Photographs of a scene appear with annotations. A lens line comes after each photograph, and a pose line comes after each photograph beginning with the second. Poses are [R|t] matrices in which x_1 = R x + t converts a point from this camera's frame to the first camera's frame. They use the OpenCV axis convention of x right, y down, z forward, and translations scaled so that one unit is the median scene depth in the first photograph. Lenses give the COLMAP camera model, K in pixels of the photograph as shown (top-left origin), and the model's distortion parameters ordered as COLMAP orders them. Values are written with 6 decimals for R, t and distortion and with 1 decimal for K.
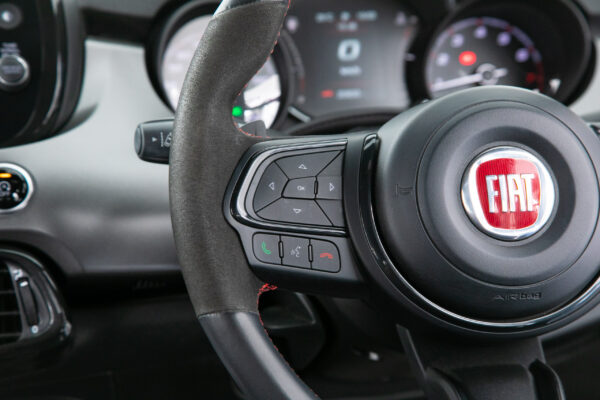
lens RADIAL K [[1634.6, 0, 309.8], [0, 1634.6, 220.3], [0, 0, 1]] dist [0.523190, 0.000000]
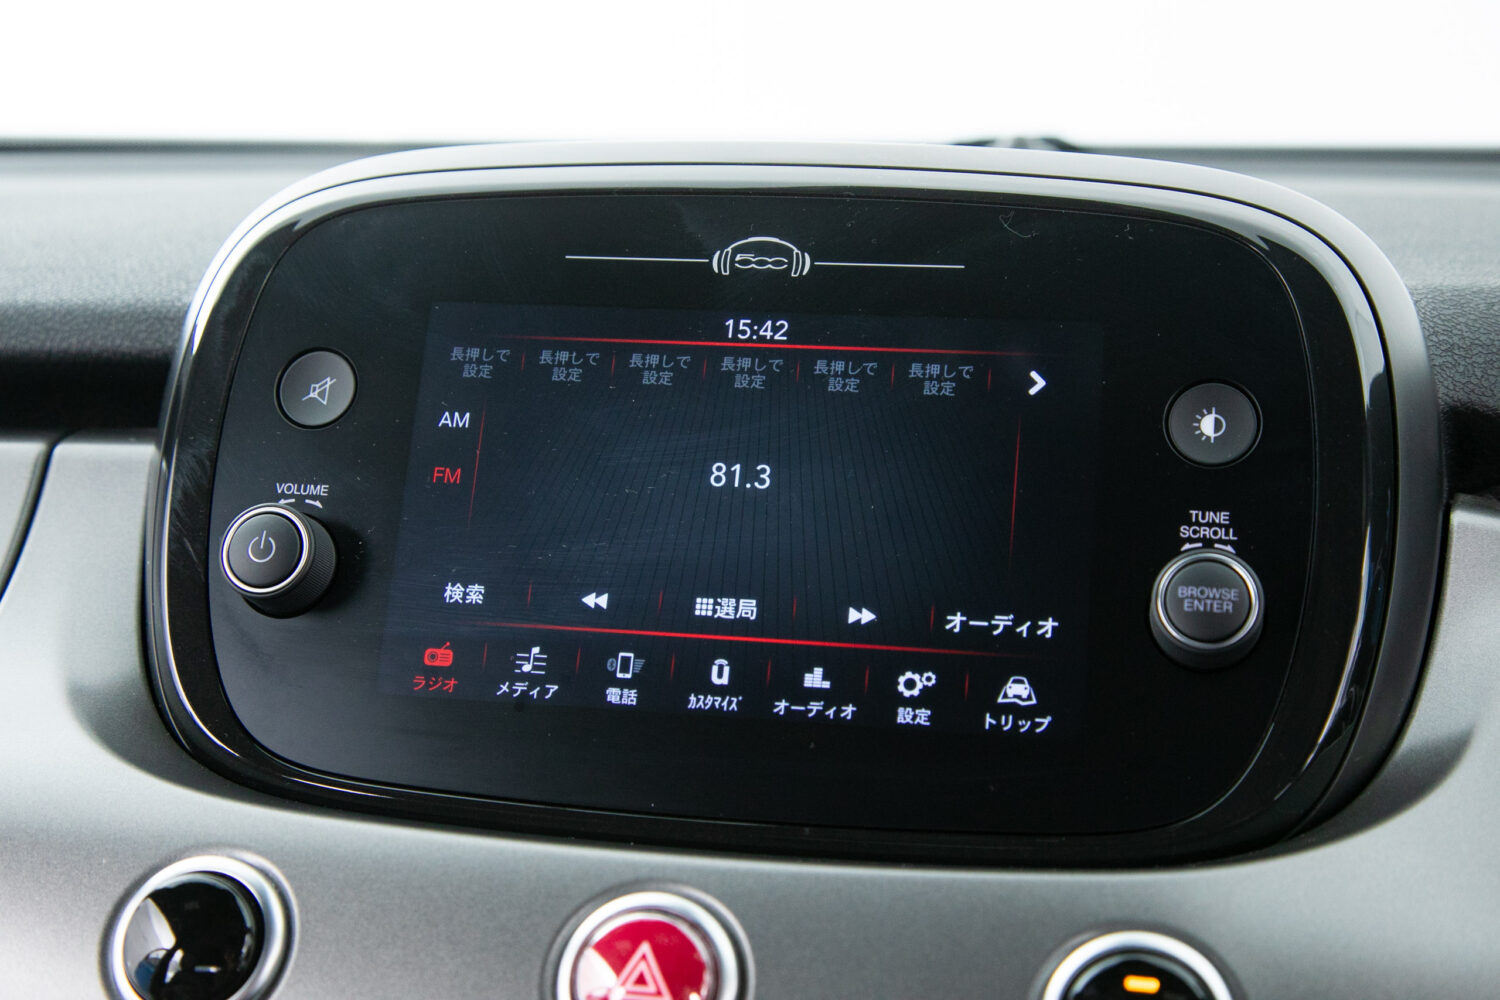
lens RADIAL K [[2282.9, 0, 751.7], [0, 2282.9, 493.0], [0, 0, 1]] dist [0.162785, 0.000000]
pose [[0.929516, 0.082379, -0.359463, -0.104976], [-0.107591, 0.992903, -0.050665, -0.078134], [0.352738, 0.085769, 0.931783, 0.568632]]
